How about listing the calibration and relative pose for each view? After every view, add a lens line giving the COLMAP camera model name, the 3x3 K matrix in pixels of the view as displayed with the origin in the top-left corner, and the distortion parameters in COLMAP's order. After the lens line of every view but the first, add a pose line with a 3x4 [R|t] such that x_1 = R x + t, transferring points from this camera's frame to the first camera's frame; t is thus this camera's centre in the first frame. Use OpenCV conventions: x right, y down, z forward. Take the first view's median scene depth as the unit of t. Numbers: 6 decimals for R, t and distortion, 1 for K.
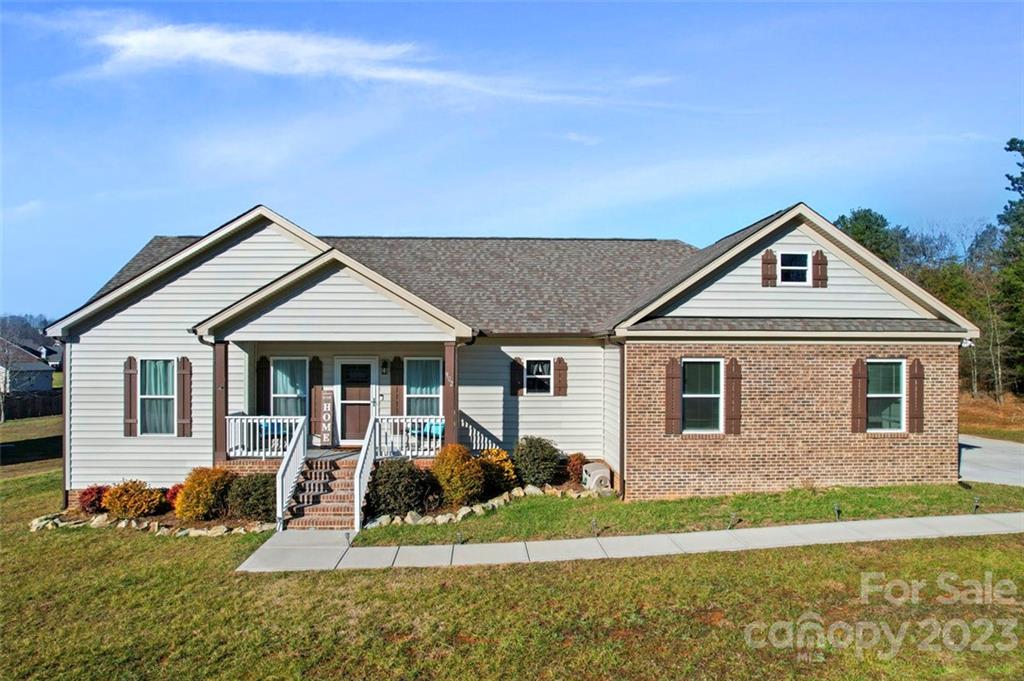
lens RADIAL K [[655.1, 0, 511.3], [0, 655.1, 348.6], [0, 0, 1]] dist [-0.043438, 0.011621]
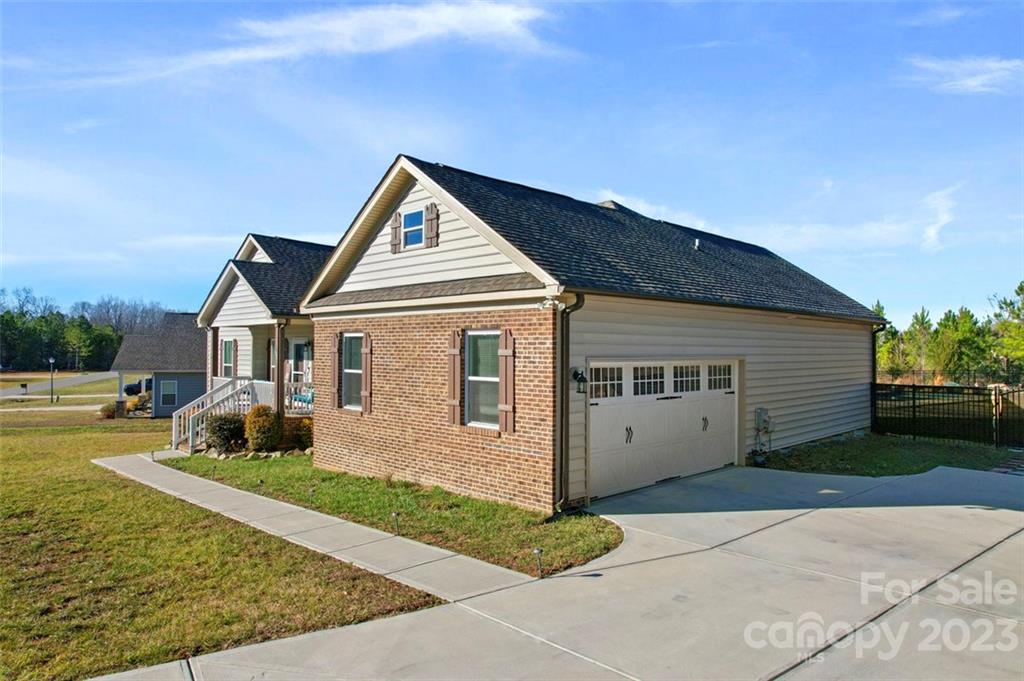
lens RADIAL K [[655.1, 0, 511.7], [0, 655.1, 336.6], [0, 0, 1]] dist [-0.043438, 0.011621]
pose [[0.663832, -0.012577, -0.747776, 1.180217], [0.000226, 0.999862, -0.016616, 0.035938], [0.747882, 0.010861, 0.663743, 0.516833]]
